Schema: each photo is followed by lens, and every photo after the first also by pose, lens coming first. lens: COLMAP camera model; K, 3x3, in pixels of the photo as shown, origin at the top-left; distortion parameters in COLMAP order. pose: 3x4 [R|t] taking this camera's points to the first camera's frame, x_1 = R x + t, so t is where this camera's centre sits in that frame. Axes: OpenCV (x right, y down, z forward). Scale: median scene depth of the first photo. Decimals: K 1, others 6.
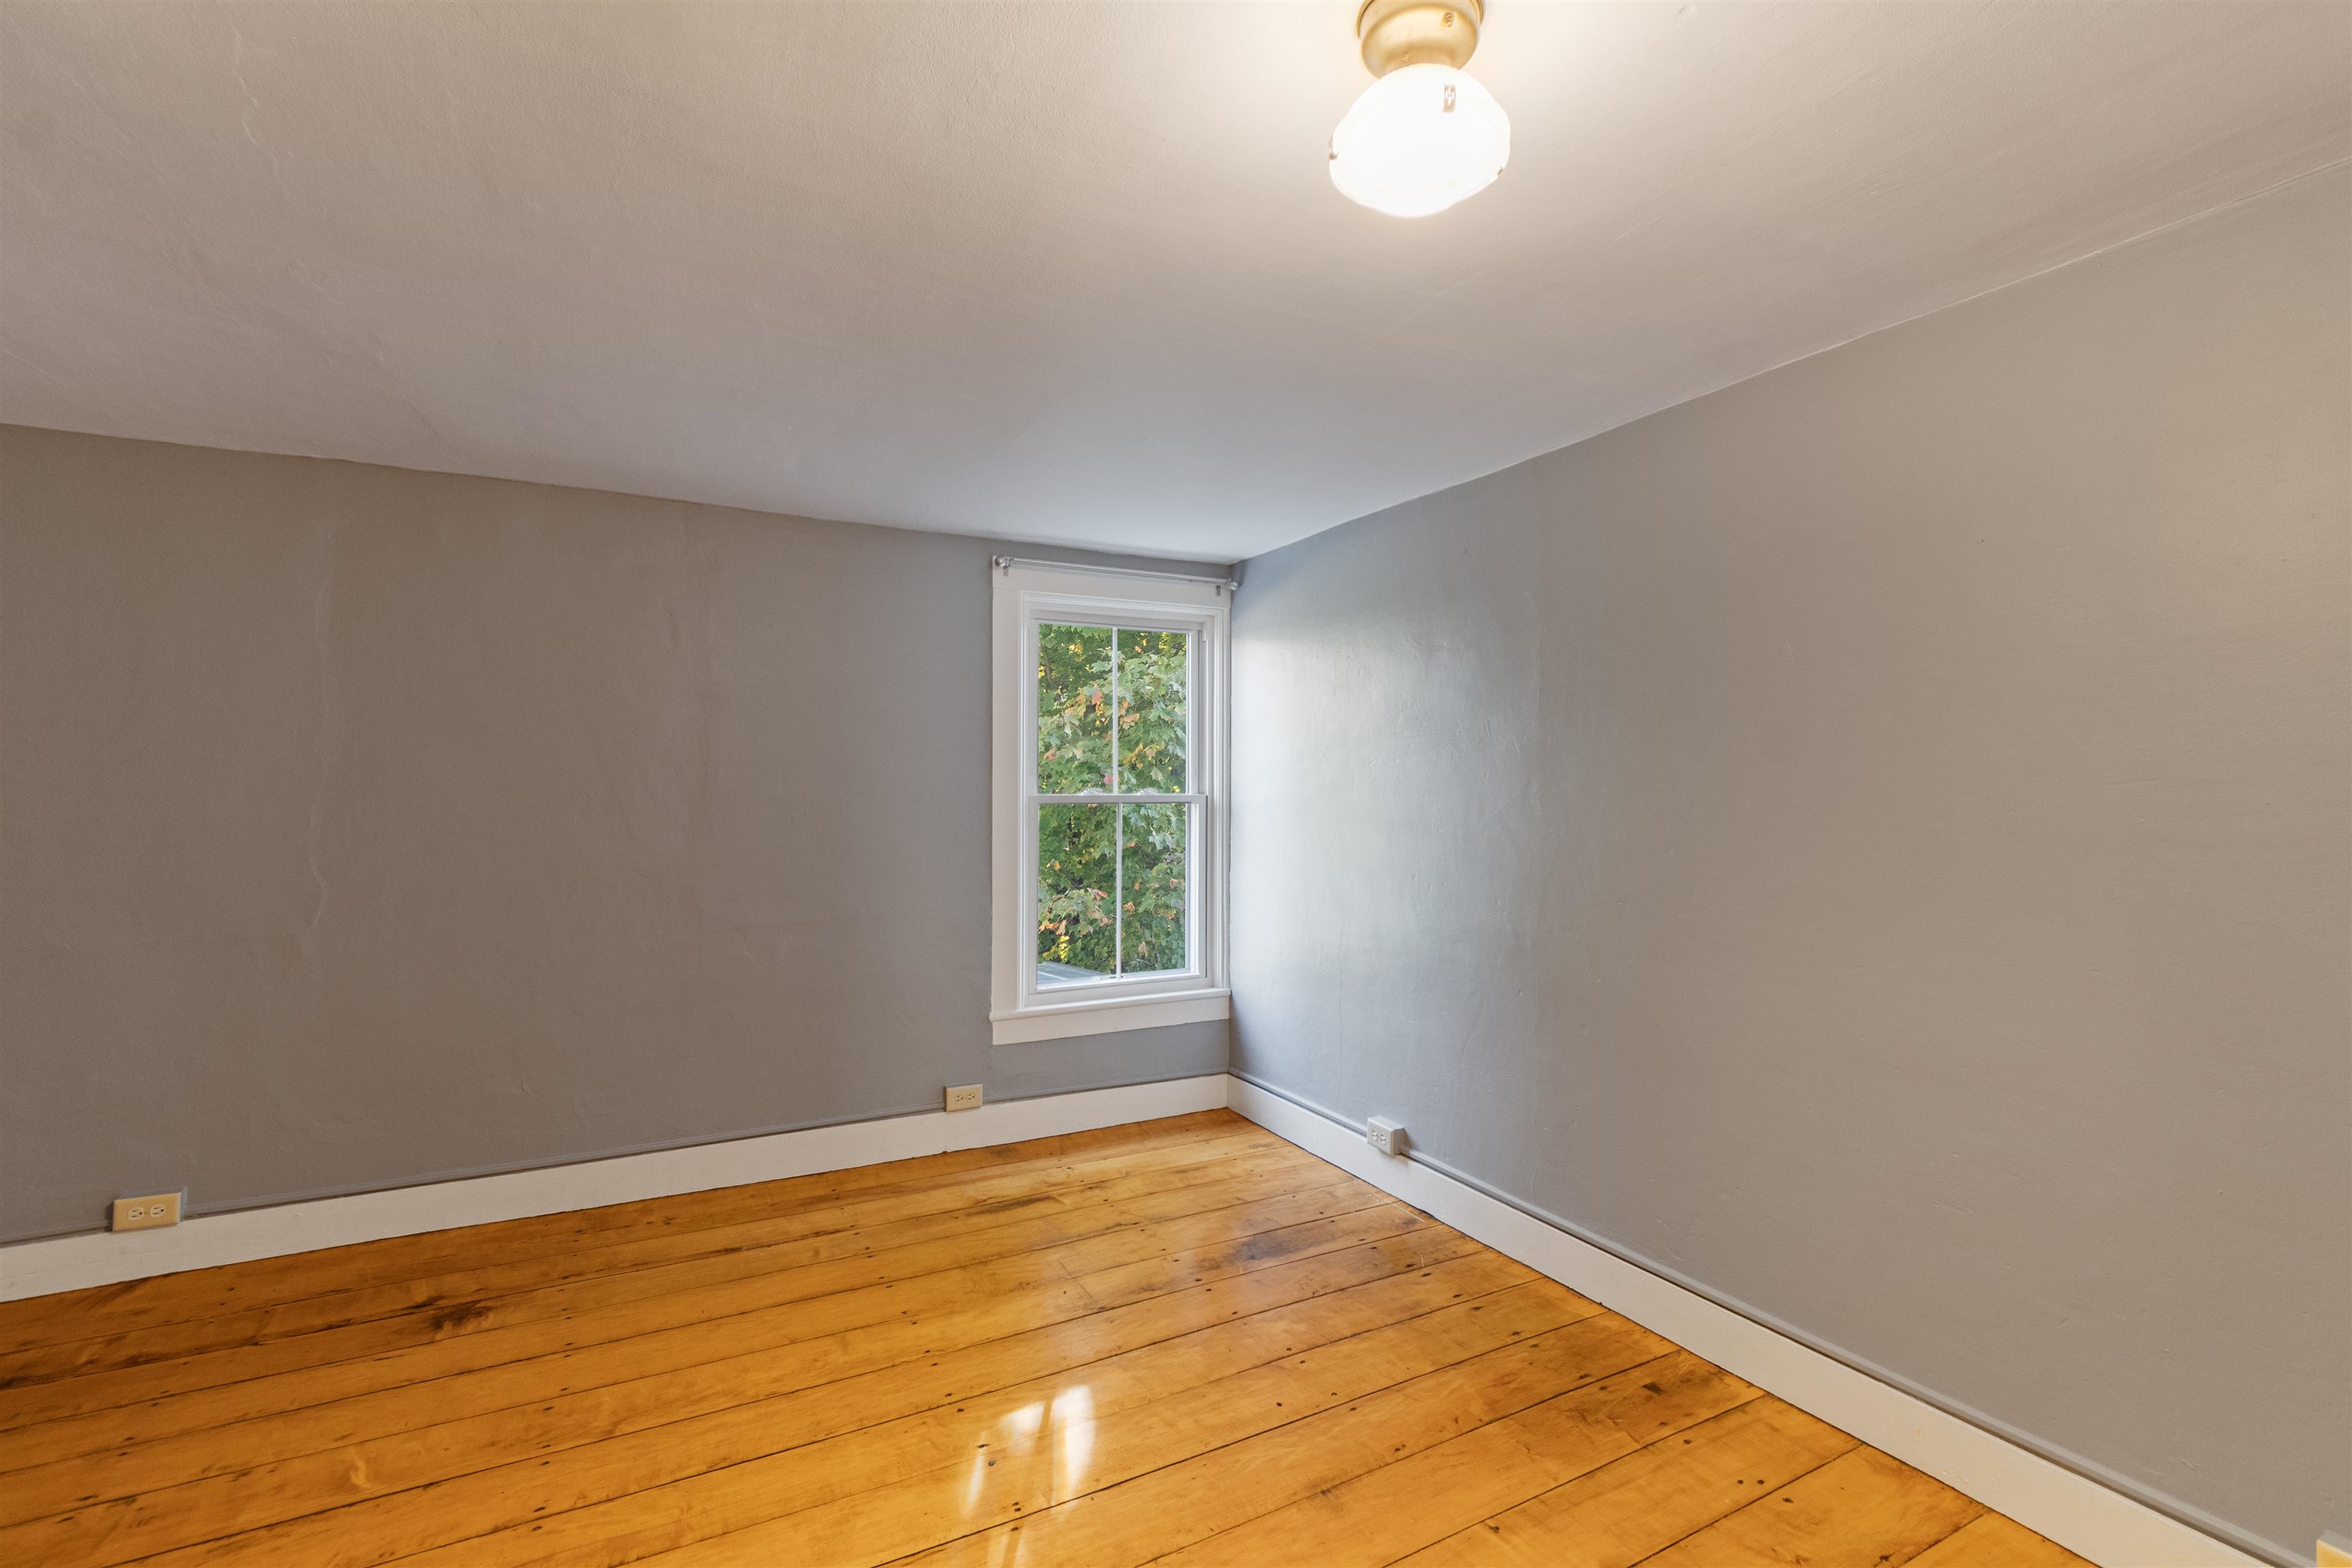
lens RADIAL K [[1043.6, 0, 1186.4], [0, 1043.6, 786.5], [0, 0, 1]] dist [0.002584, -0.001495]
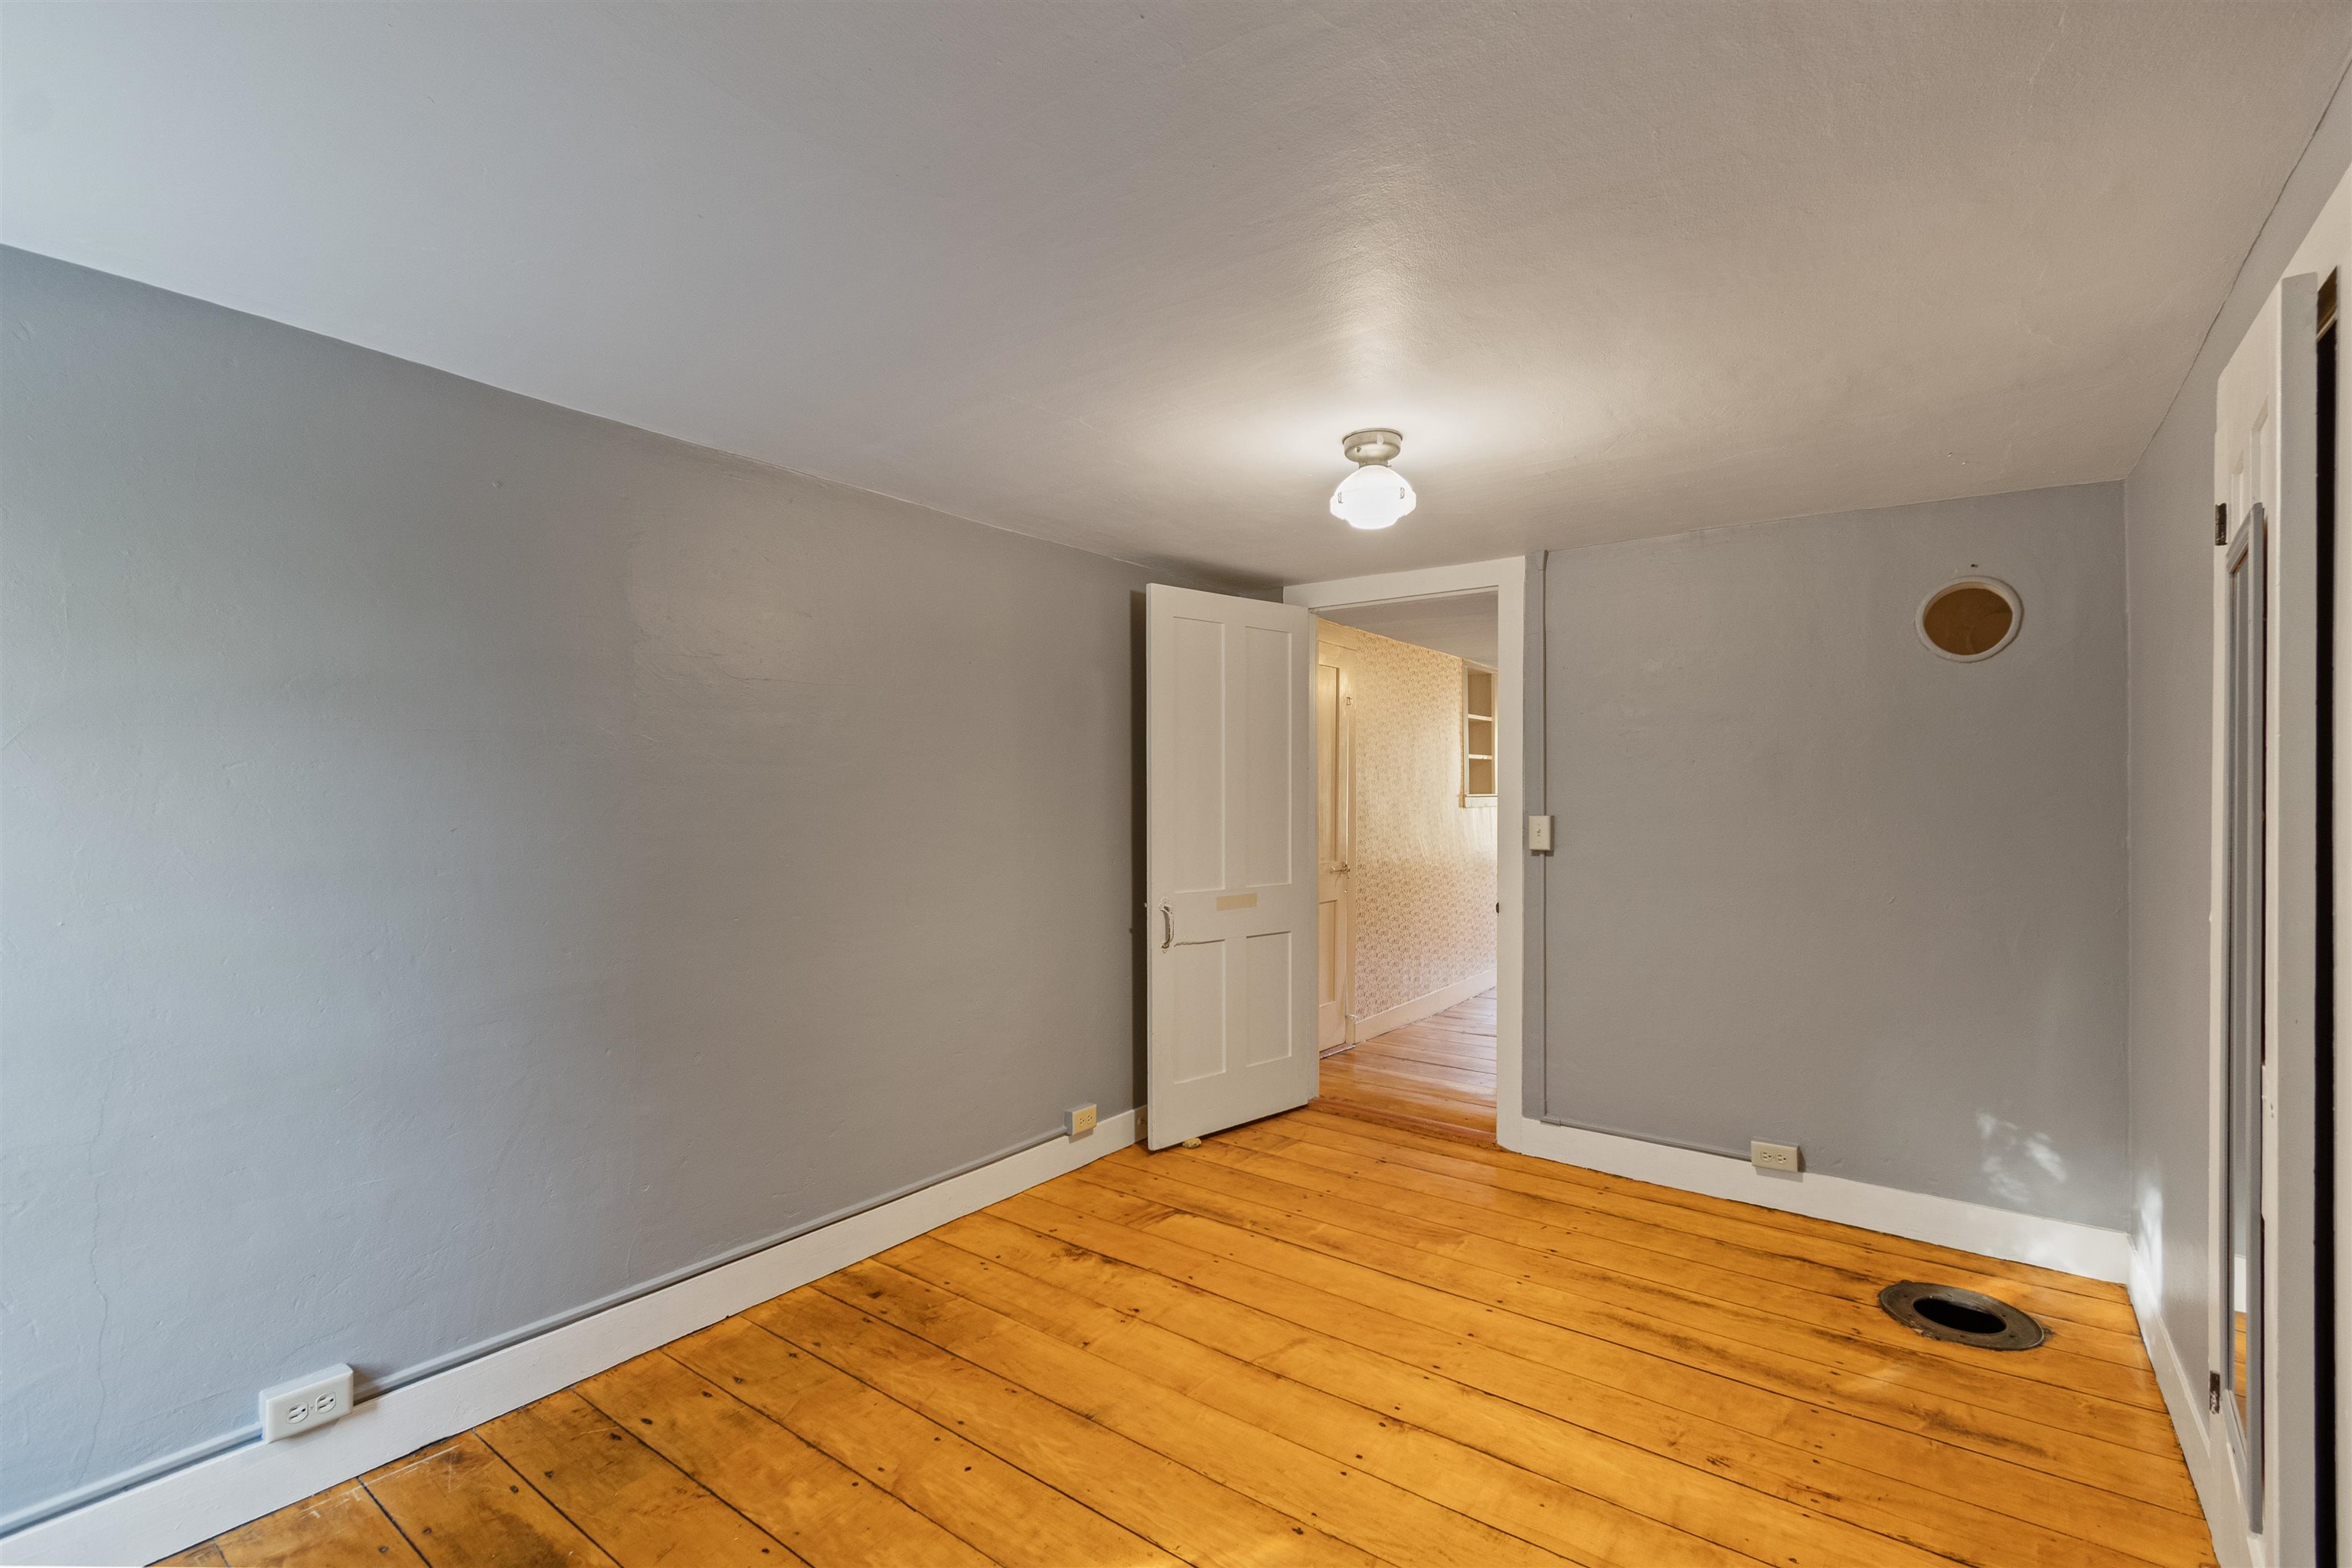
lens RADIAL K [[1043.6, 0, 1186.4], [0, 1043.6, 786.5], [0, 0, 1]] dist [0.002584, -0.001495]
pose [[-0.423735, 0.006993, 0.905759, -0.667392], [-0.001697, 0.999962, -0.008514, -0.011305], [-0.905784, -0.005145, -0.423708, 0.960884]]
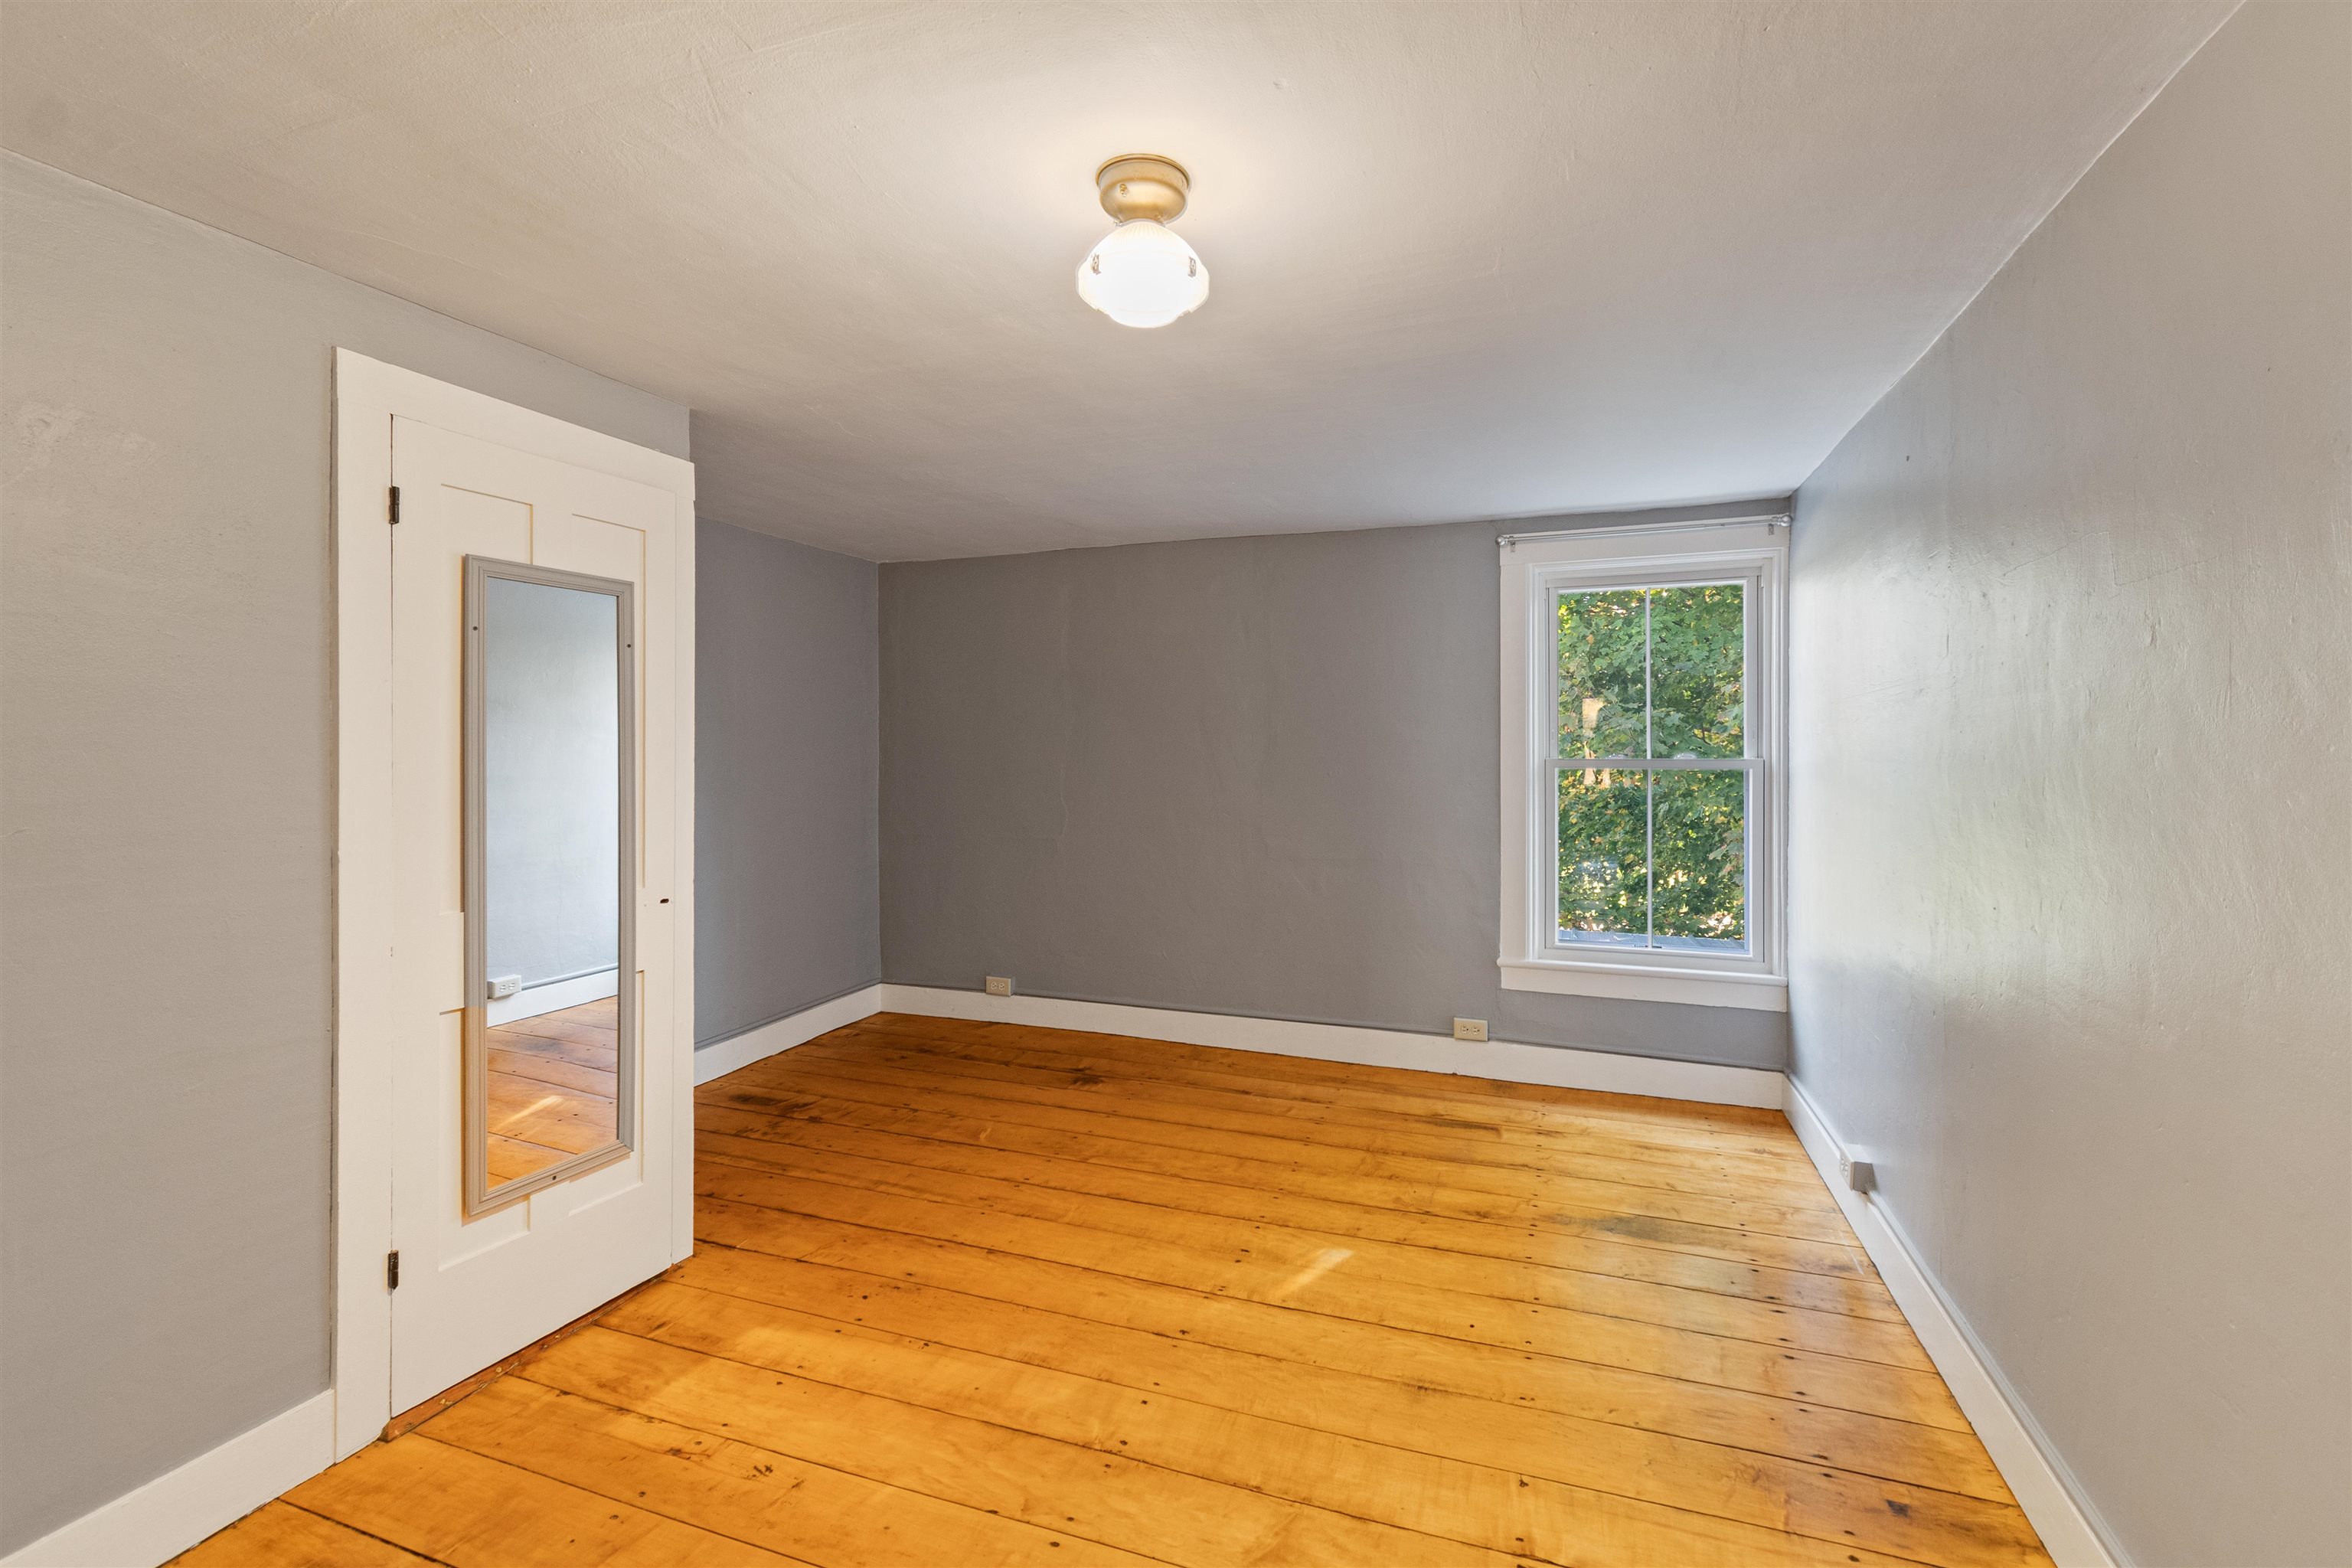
lens RADIAL K [[1034.7, 0, 1194.1], [0, 1034.7, 779.3], [0, 0, 1]] dist [0.000907, -0.000348]
pose [[0.667515, 0.023949, -0.744211, 0.534054], [0.001455, 0.999439, 0.033468, -0.008266], [0.744595, -0.023423, 0.667106, 0.065073]]
